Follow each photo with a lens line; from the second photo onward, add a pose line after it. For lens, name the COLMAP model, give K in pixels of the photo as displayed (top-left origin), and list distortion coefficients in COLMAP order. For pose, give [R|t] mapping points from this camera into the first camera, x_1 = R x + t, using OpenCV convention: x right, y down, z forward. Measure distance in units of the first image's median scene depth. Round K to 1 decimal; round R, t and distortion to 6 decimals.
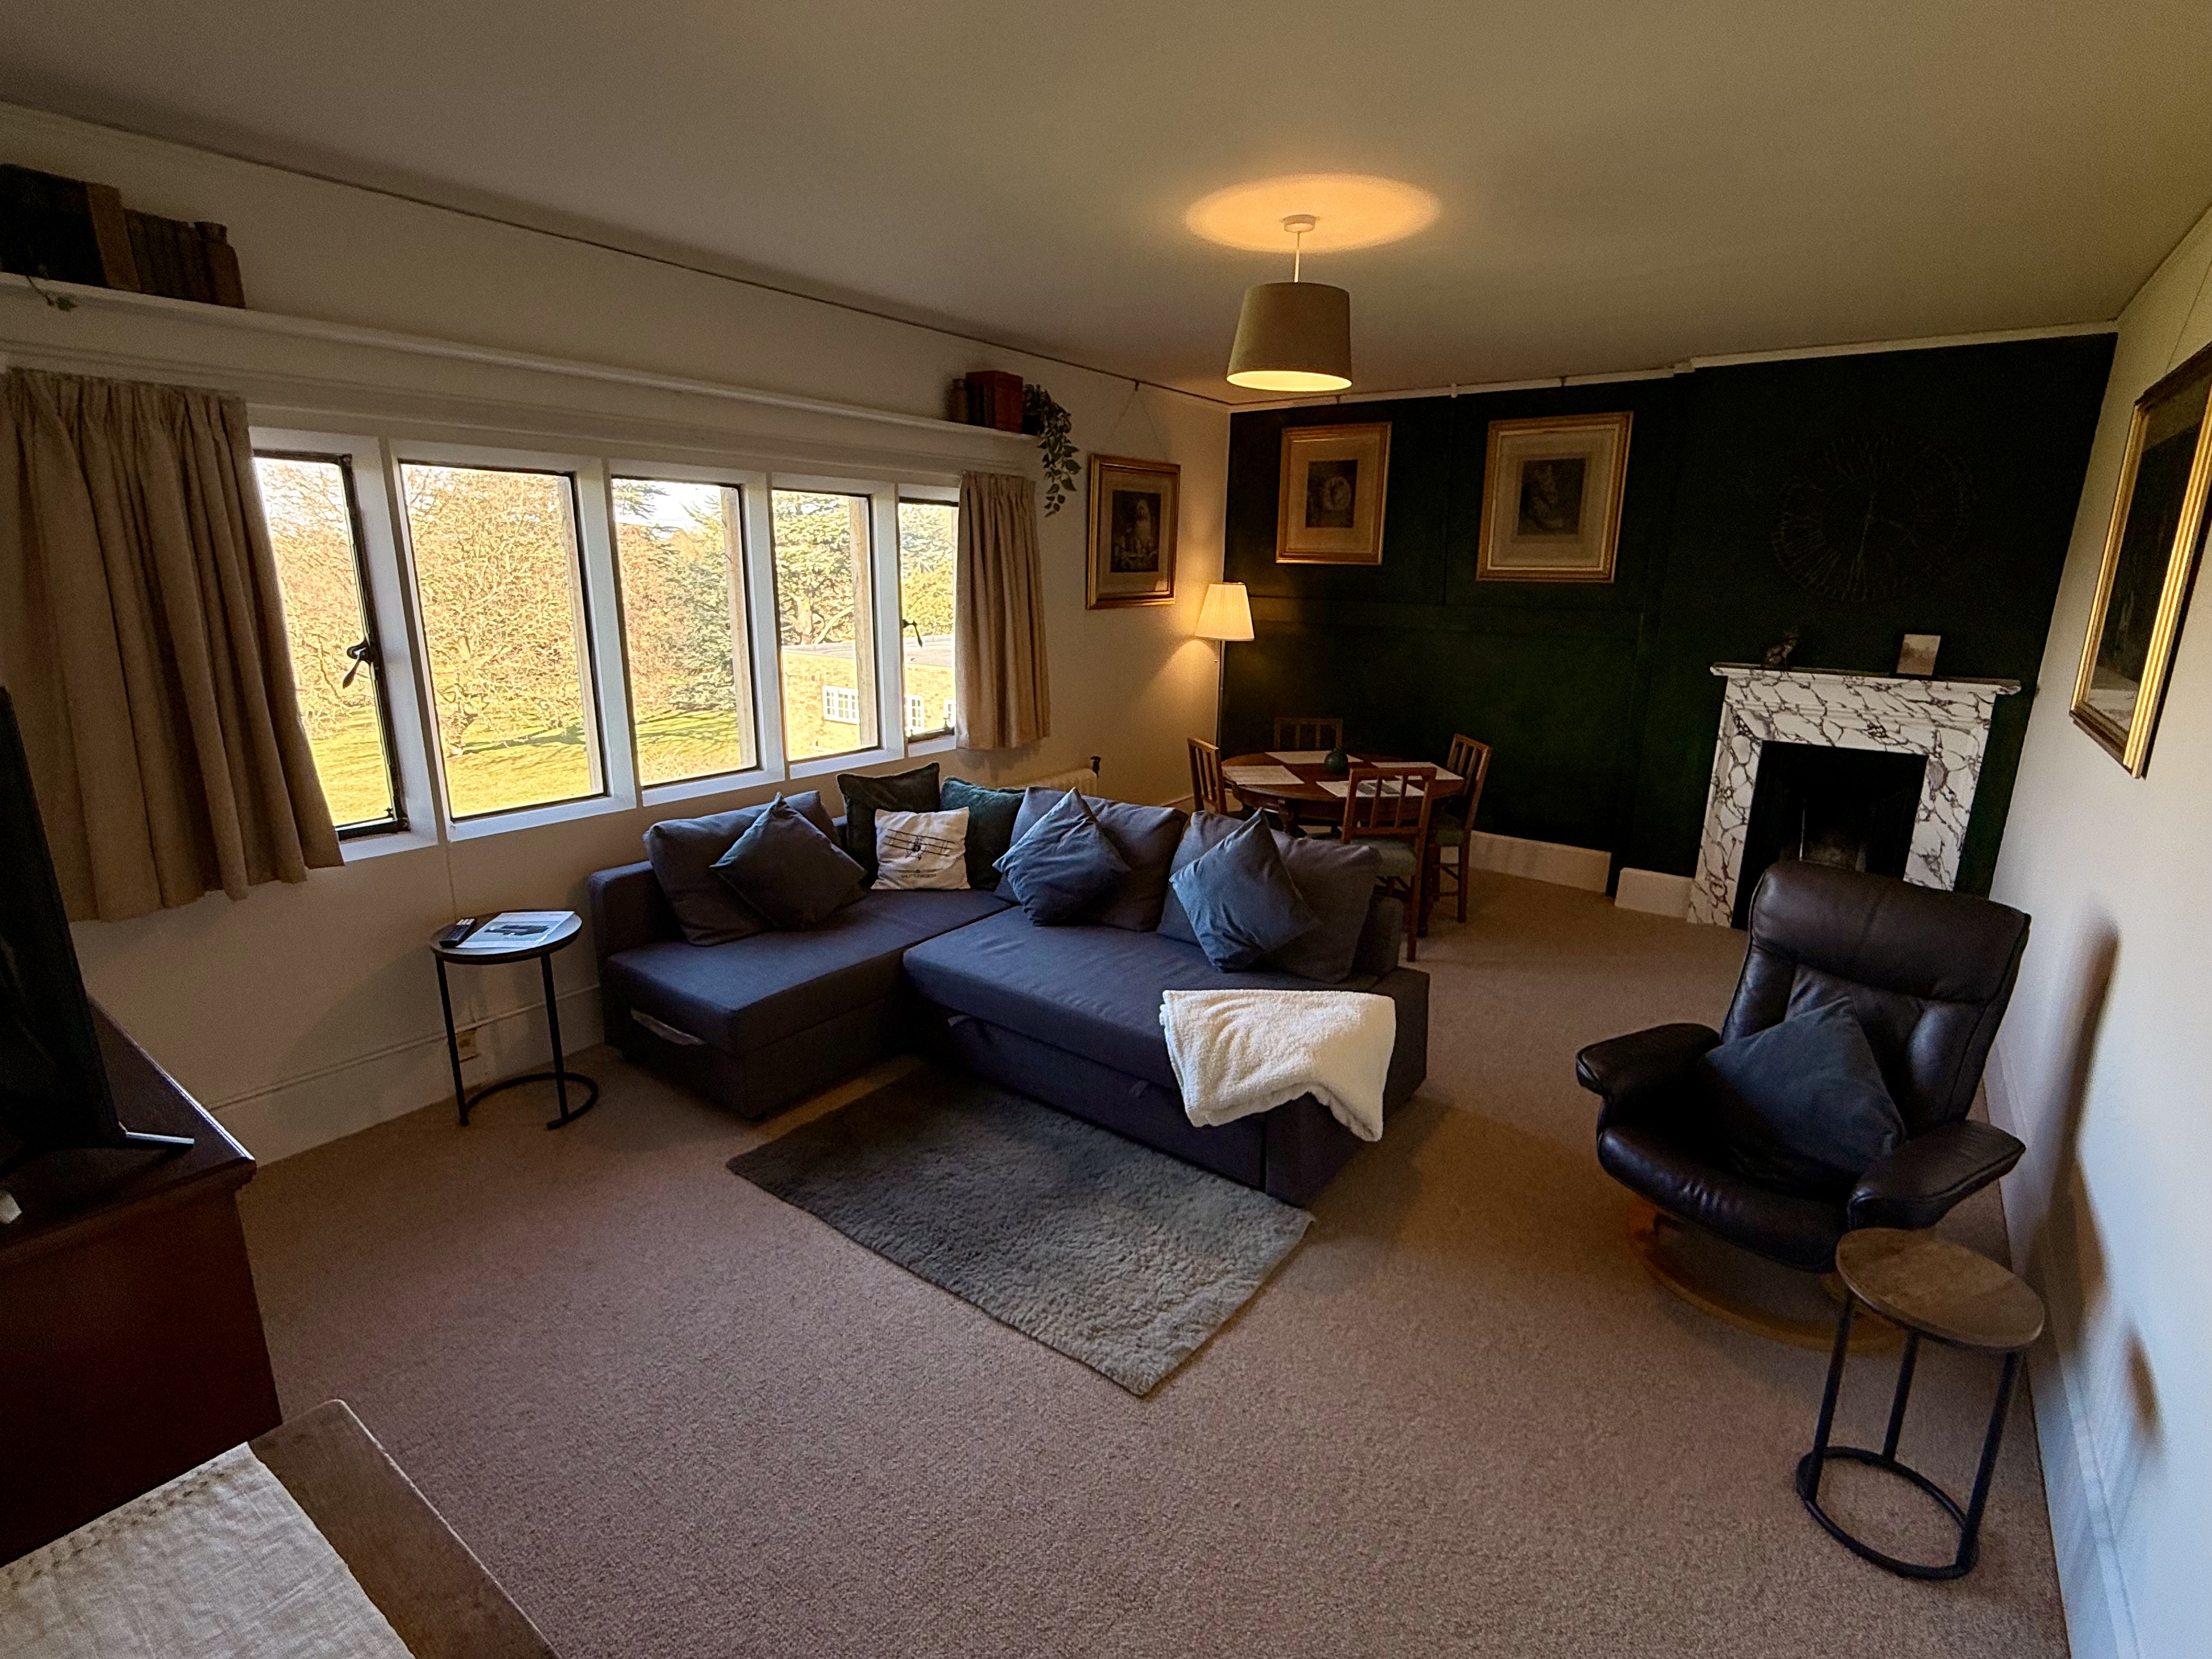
lens RADIAL K [[1054.2, 0, 1107.1], [0, 1054.2, 825.9], [0, 0, 1]] dist [-0.003979, -0.001029]
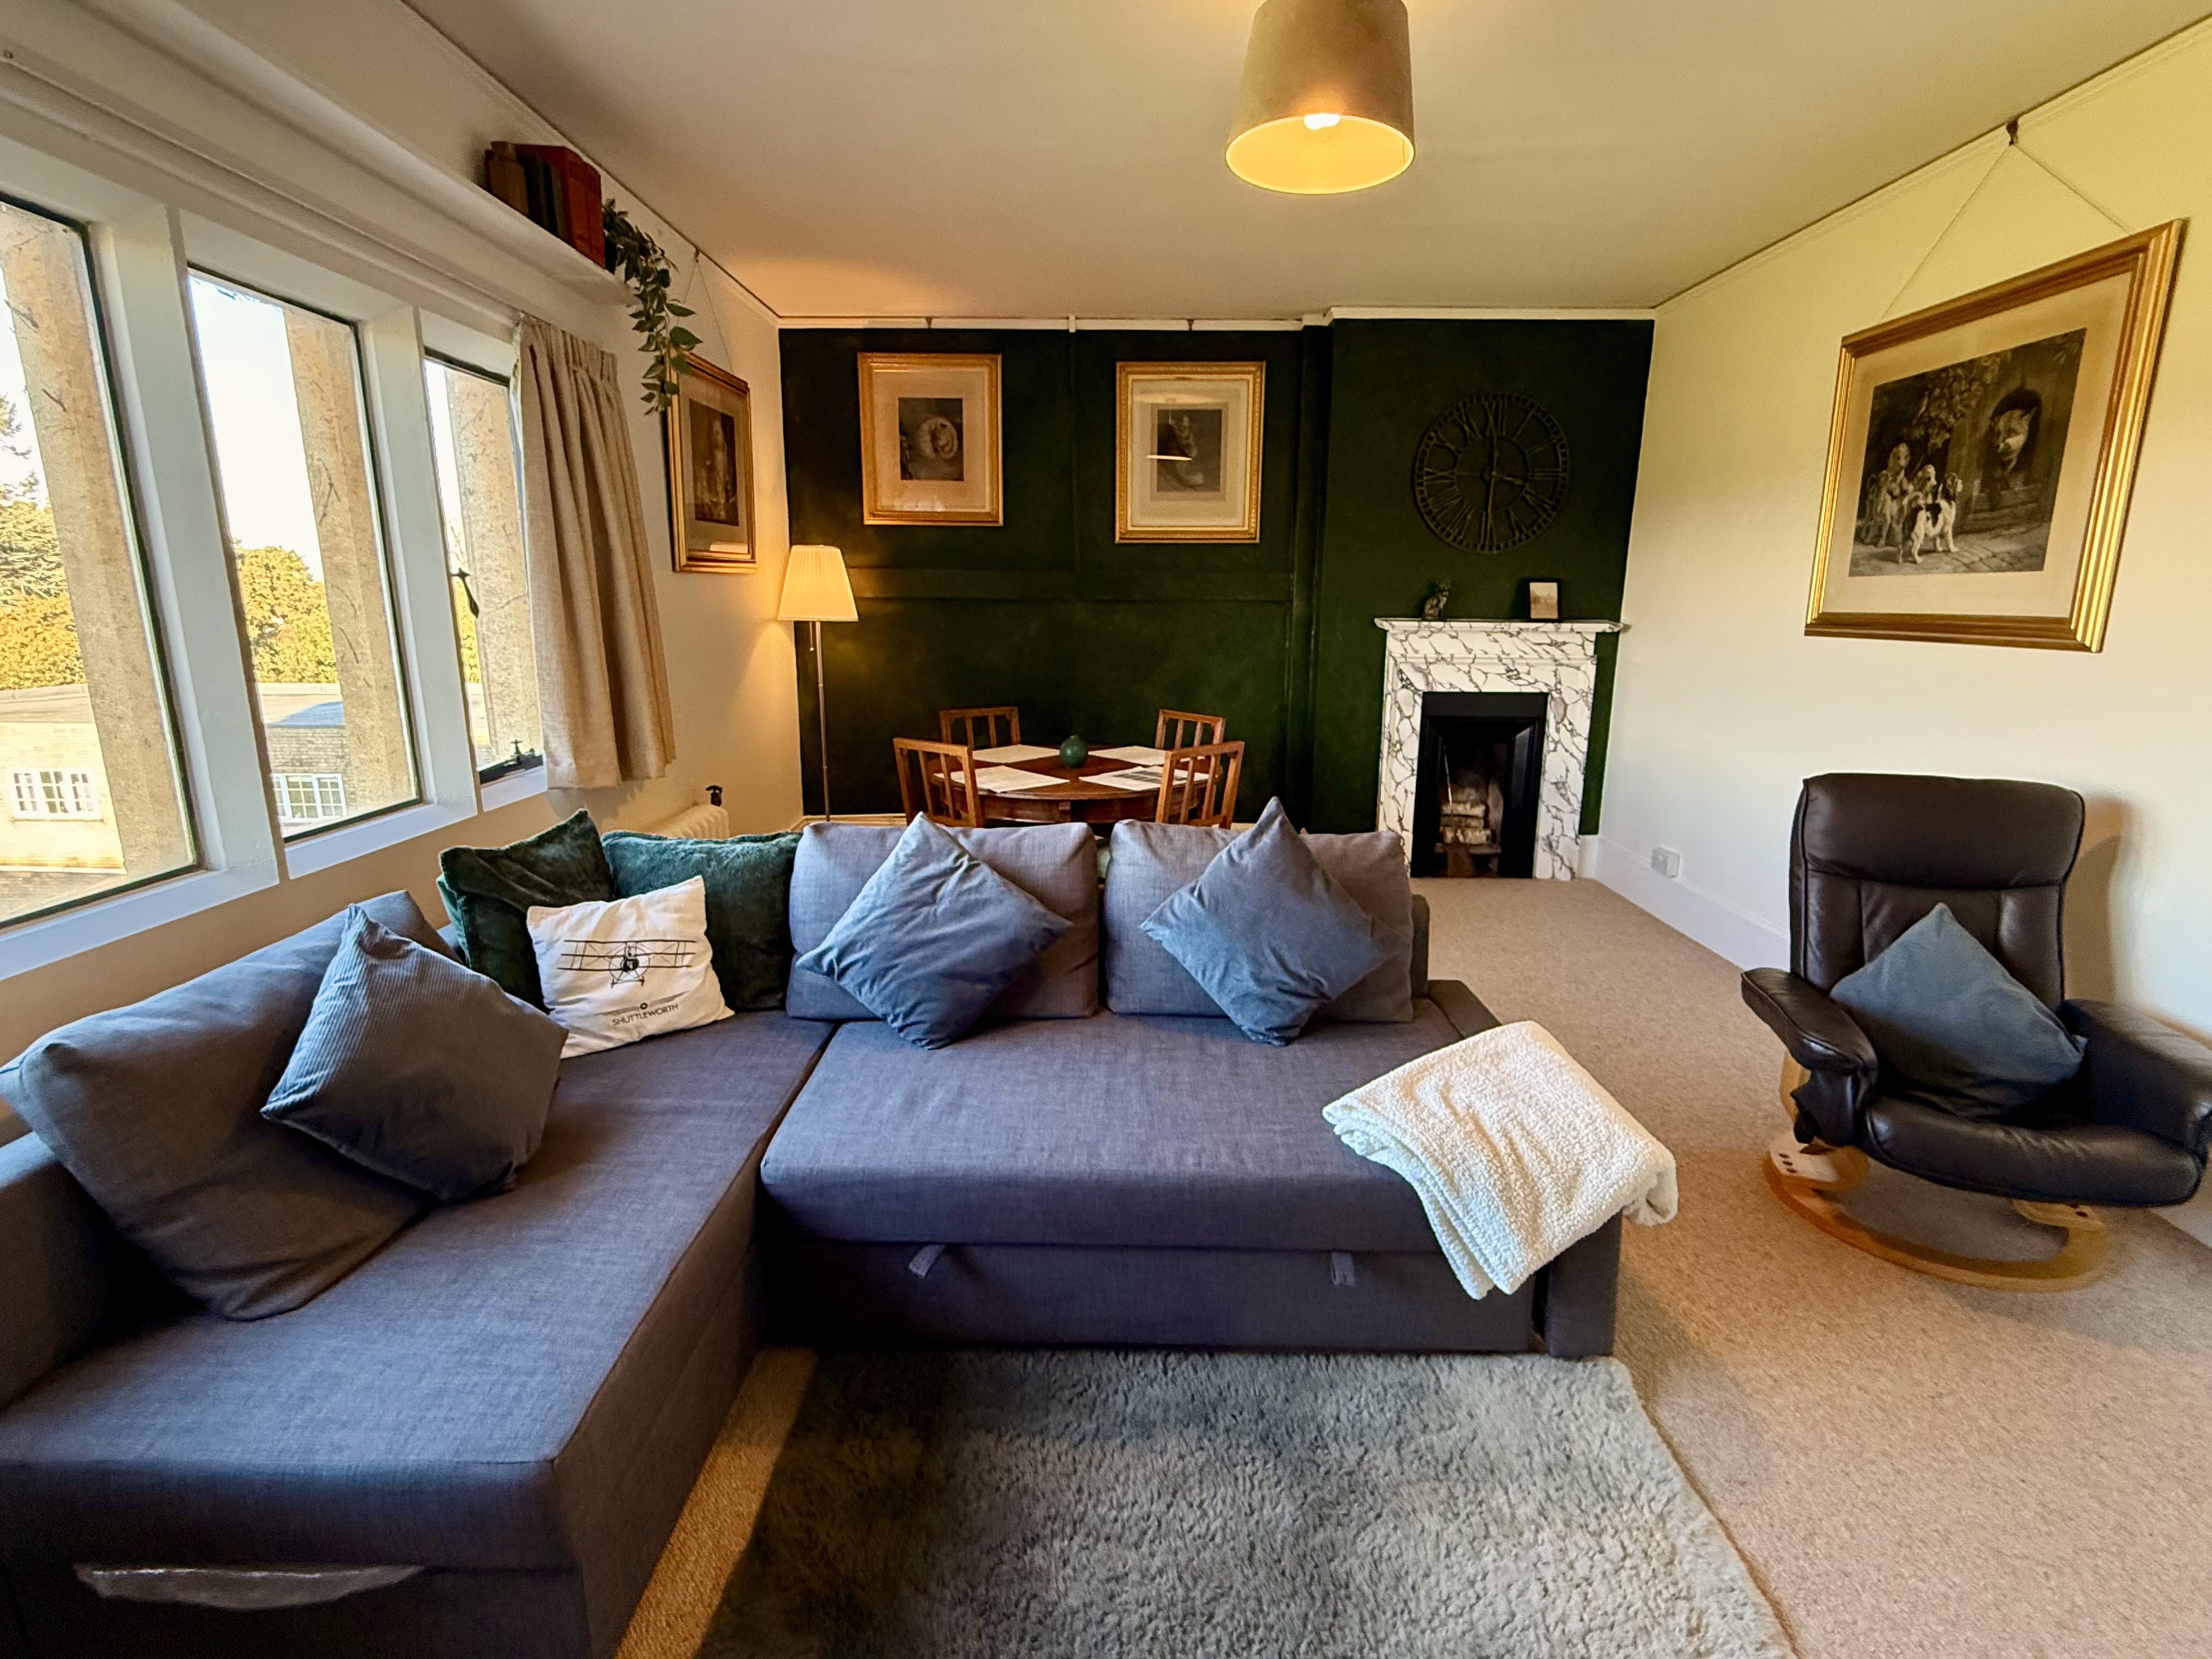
lens RADIAL K [[1054.2, 0, 1104.2], [0, 1054.2, 824.7], [0, 0, 1]] dist [-0.003979, -0.001029]
pose [[0.807206, -0.133205, 0.575044, -0.258176], [0.147306, 0.988840, 0.022280, -0.023460], [-0.571594, 0.066723, 0.817819, 0.374772]]
